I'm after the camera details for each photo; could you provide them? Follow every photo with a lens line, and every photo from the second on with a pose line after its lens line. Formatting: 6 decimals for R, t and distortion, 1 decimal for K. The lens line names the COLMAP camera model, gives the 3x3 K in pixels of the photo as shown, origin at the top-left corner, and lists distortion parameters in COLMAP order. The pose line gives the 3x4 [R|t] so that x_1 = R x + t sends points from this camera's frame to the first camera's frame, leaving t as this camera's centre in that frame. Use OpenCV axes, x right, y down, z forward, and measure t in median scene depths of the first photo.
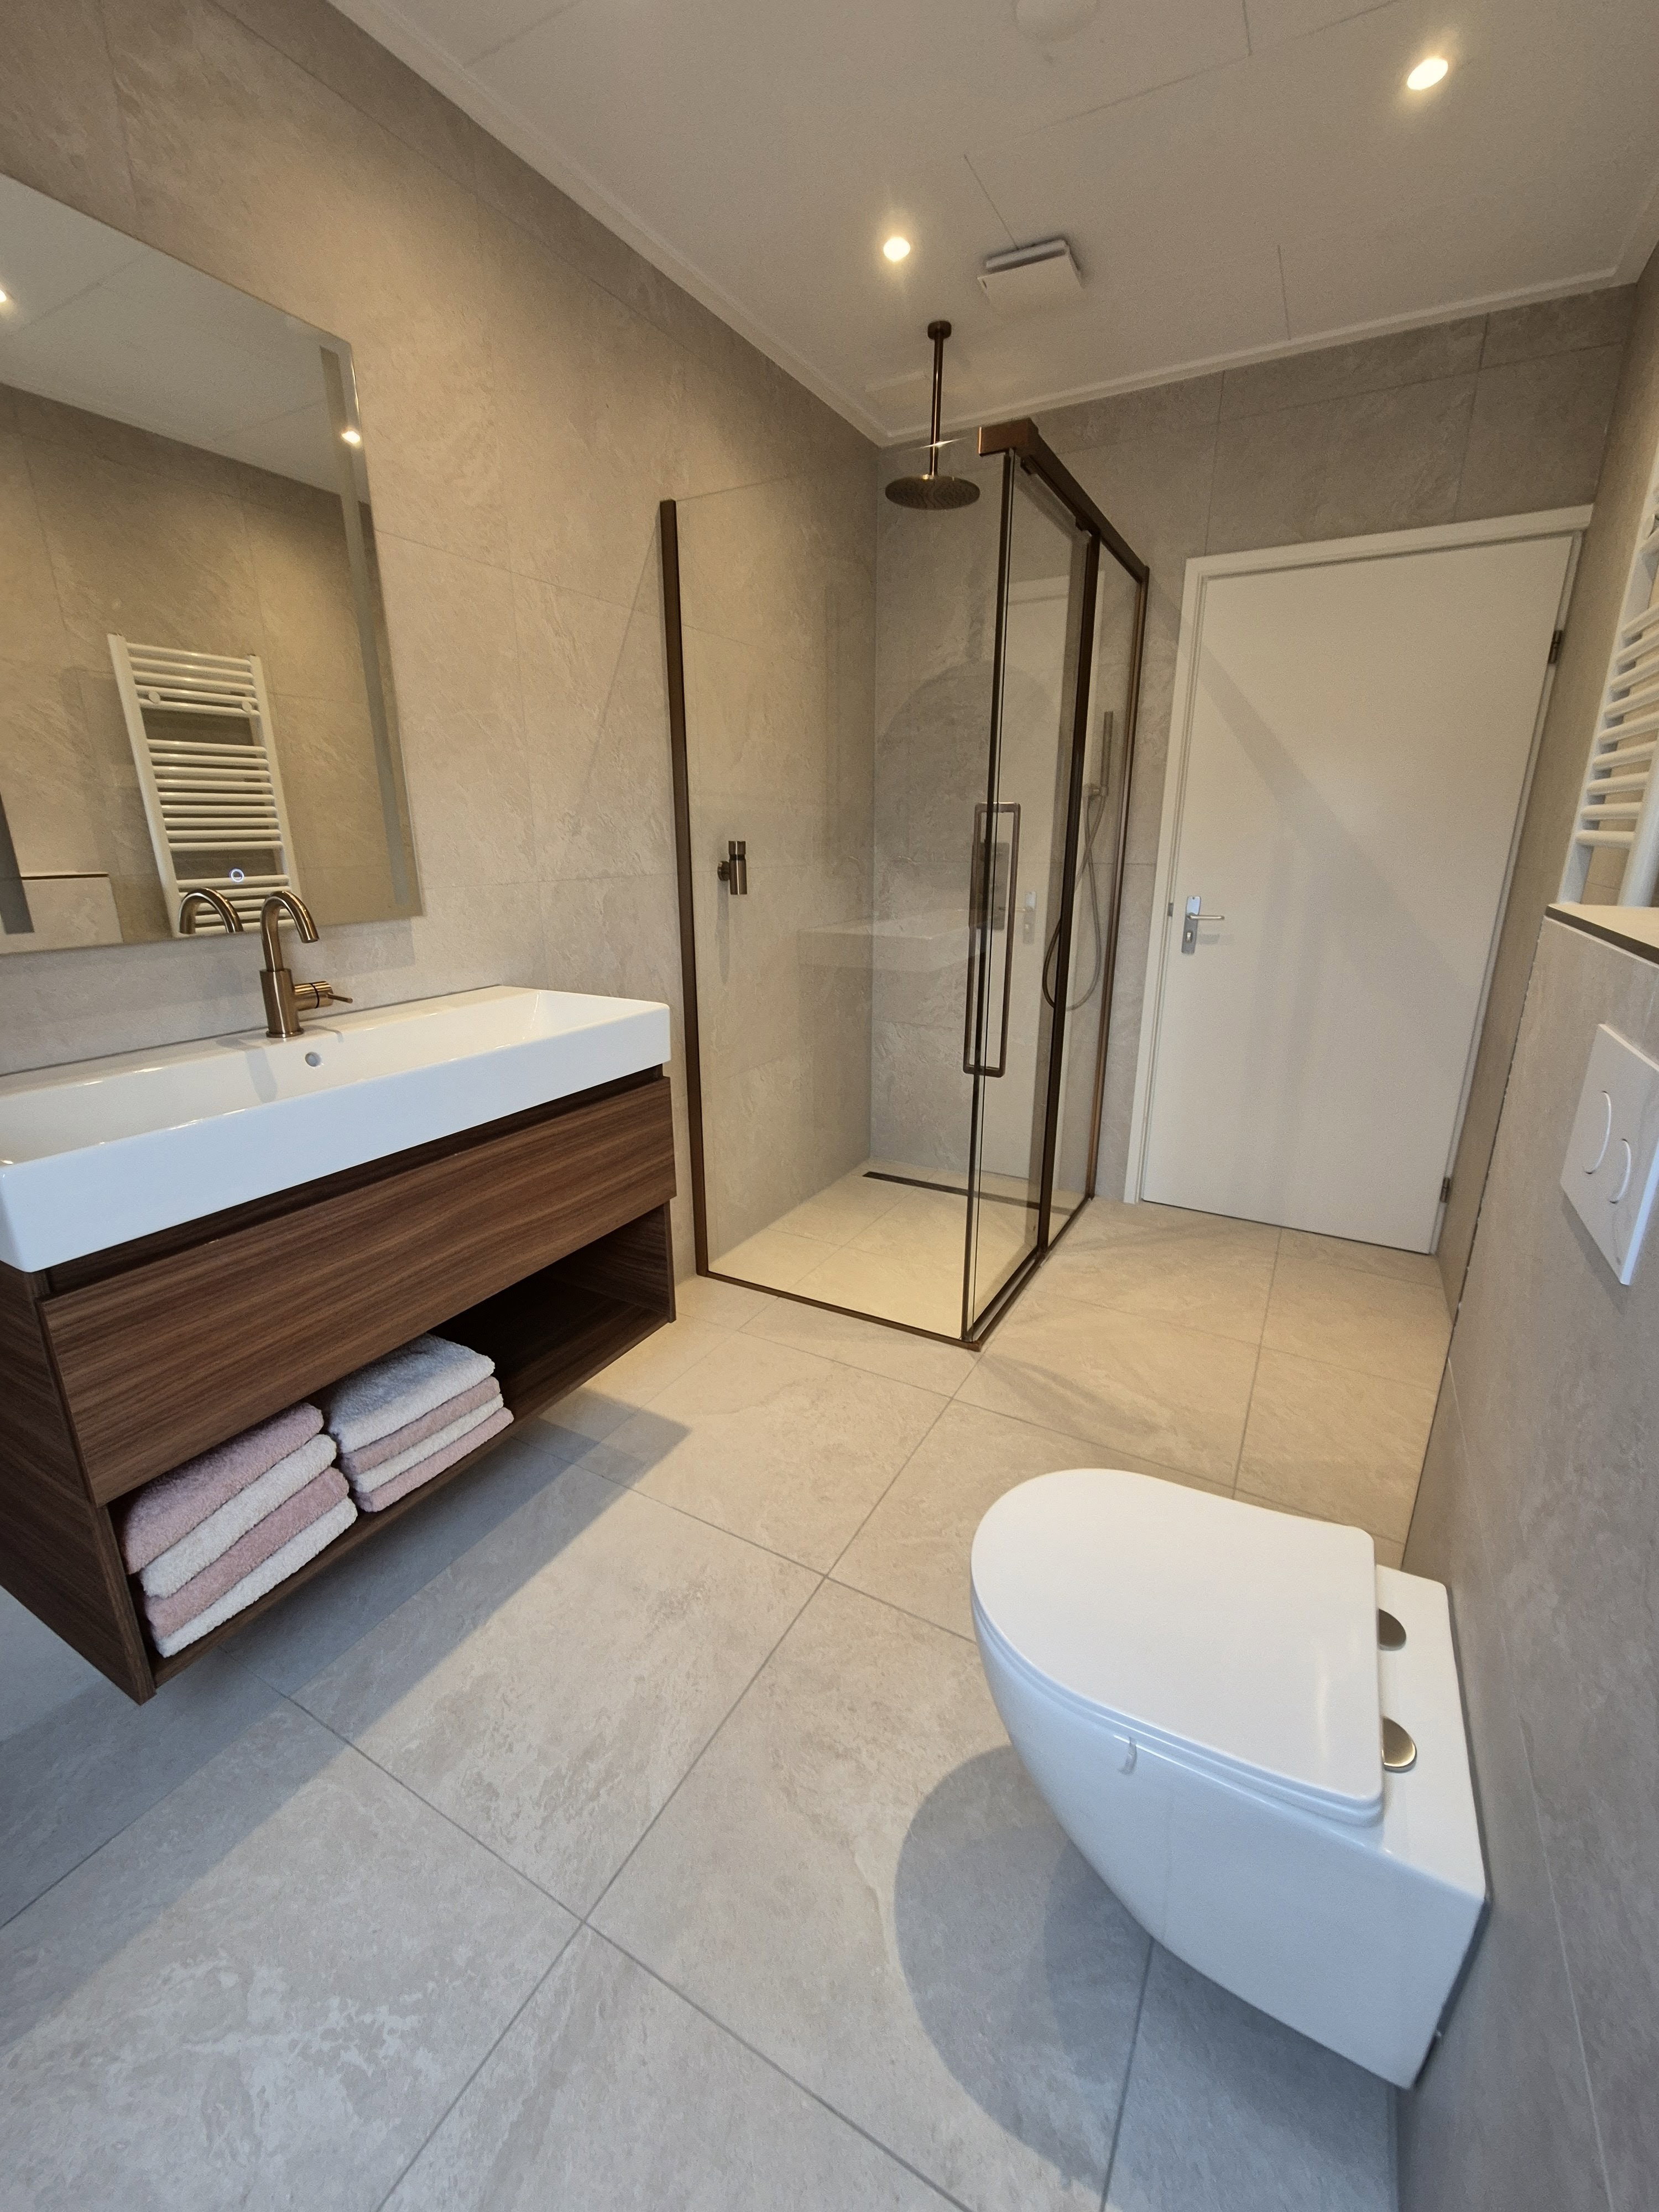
lens RADIAL K [[897.2, 0, 823.6], [0, 897.2, 1091.8], [0, 0, 1]] dist [0.000021, -0.000169]
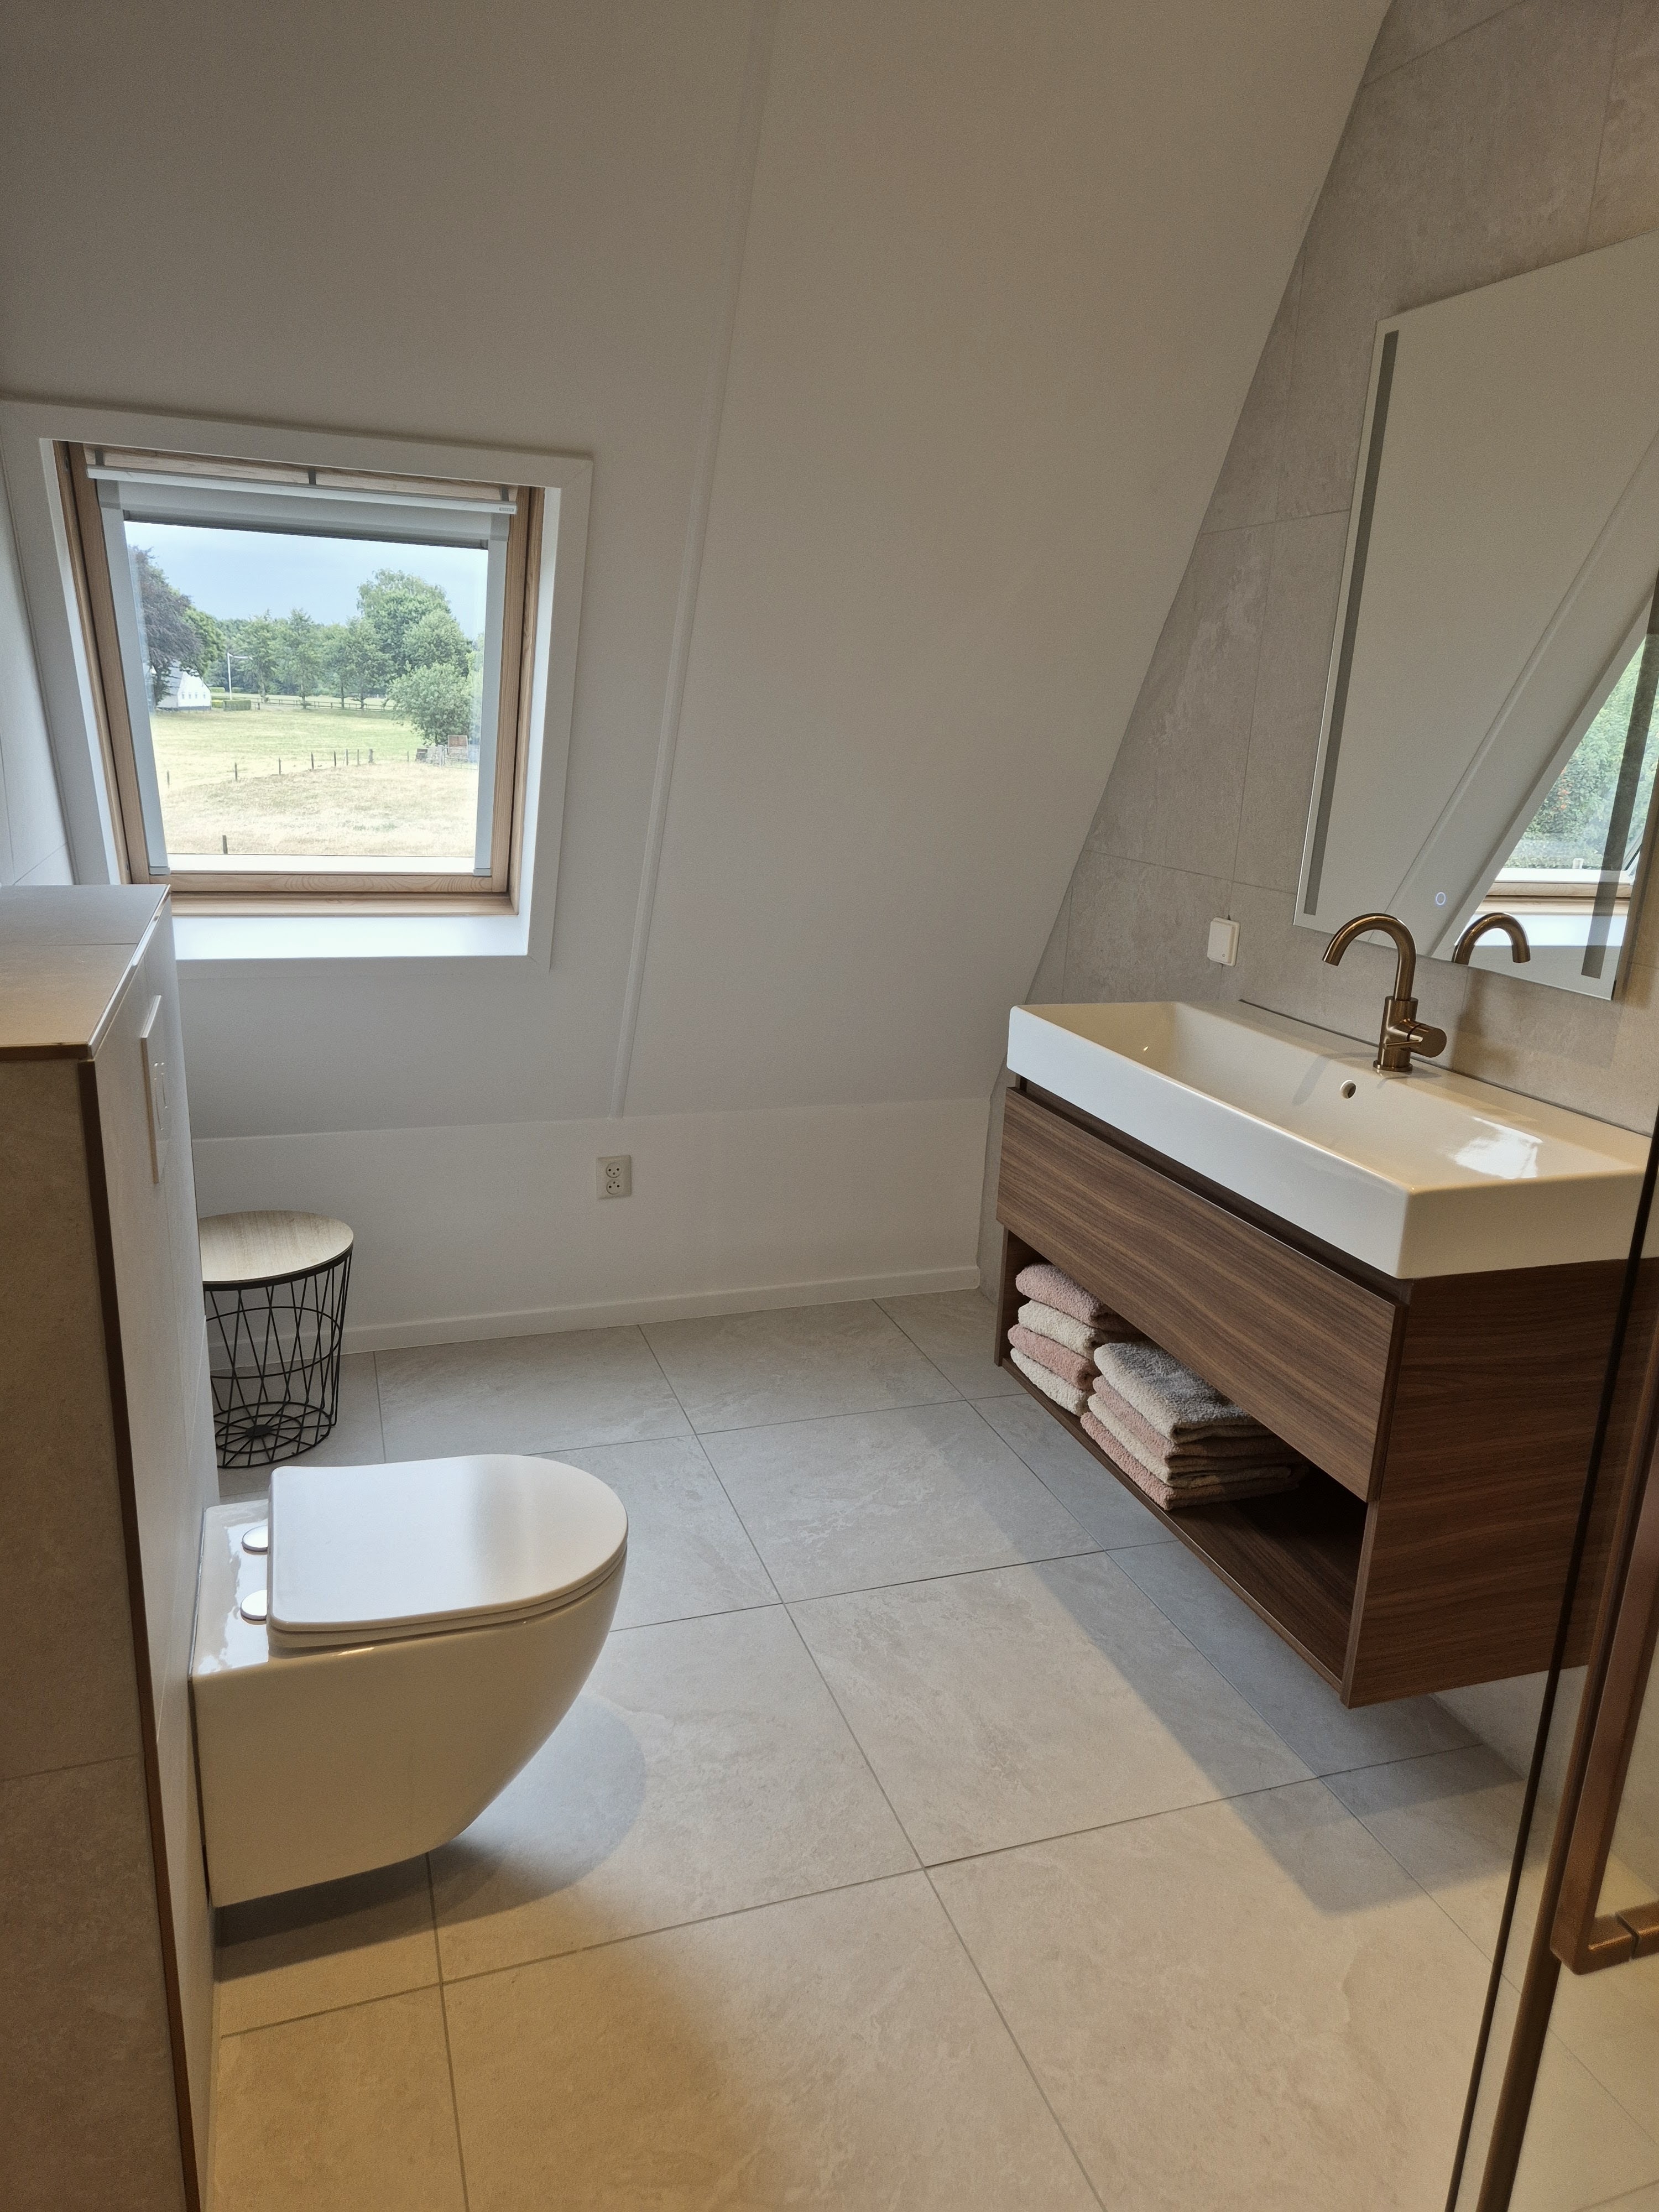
lens RADIAL K [[1466.8, 0, 824.0], [0, 1466.8, 1117.0], [0, 0, 1]] dist [-0.002423, -0.003917]
pose [[-0.664517, 0.177347, -0.725924, 0.909758], [-0.242460, 0.867706, 0.433935, -0.544693], [0.706846, 0.464365, -0.533605, 1.450059]]
